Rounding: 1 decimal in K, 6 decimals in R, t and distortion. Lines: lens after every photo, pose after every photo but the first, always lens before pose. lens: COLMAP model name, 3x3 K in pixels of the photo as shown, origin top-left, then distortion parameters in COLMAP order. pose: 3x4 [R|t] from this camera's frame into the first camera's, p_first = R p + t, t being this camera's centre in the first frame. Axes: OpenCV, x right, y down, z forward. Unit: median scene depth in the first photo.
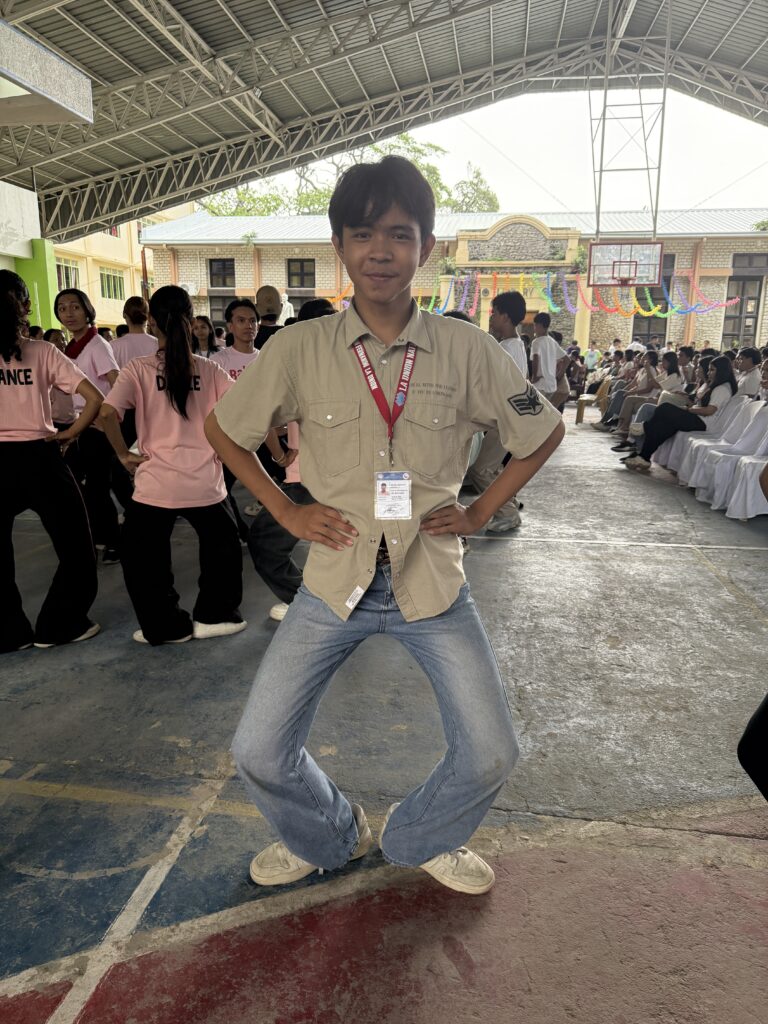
lens RADIAL K [[757.6, 0, 384.0], [0, 757.6, 512.0], [0, 0, 1]] dist [0.046247, -0.049731]
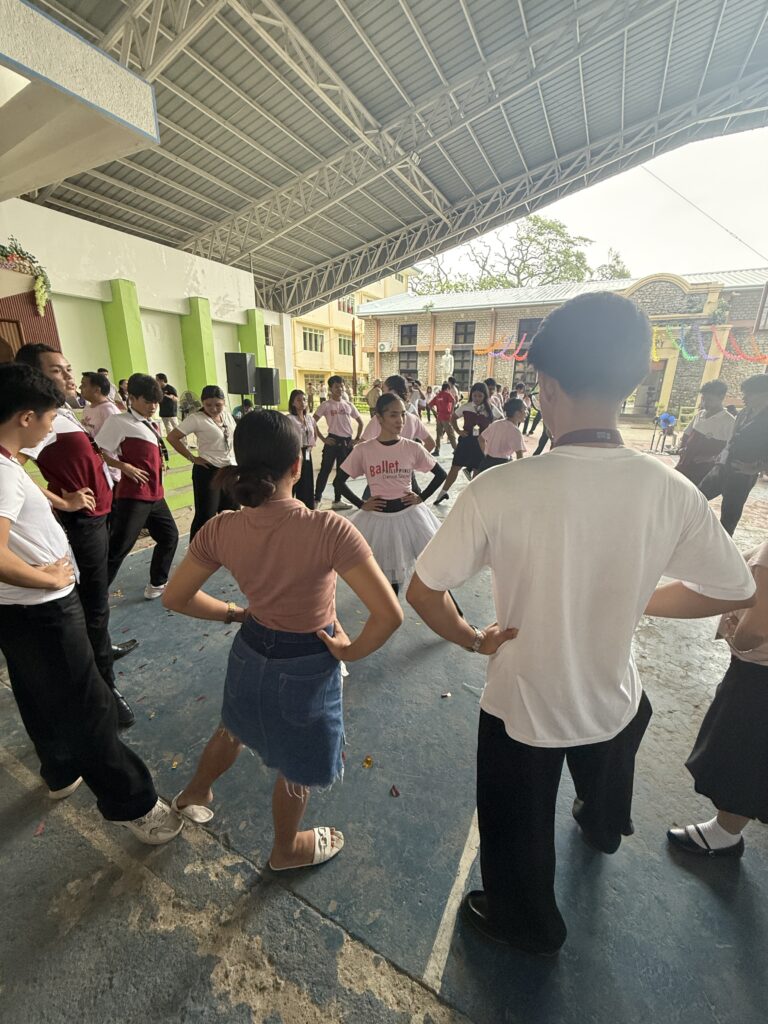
lens RADIAL K [[416.7, 0, 379.0], [0, 416.7, 512.0], [0, 0, 1]] dist [0.004061, -0.000328]
pose [[0.941654, 0.107488, -0.318957, 0.025438], [-0.078693, 0.991680, 0.101872, -0.084727], [0.327254, -0.070829, 0.942278, 0.313474]]
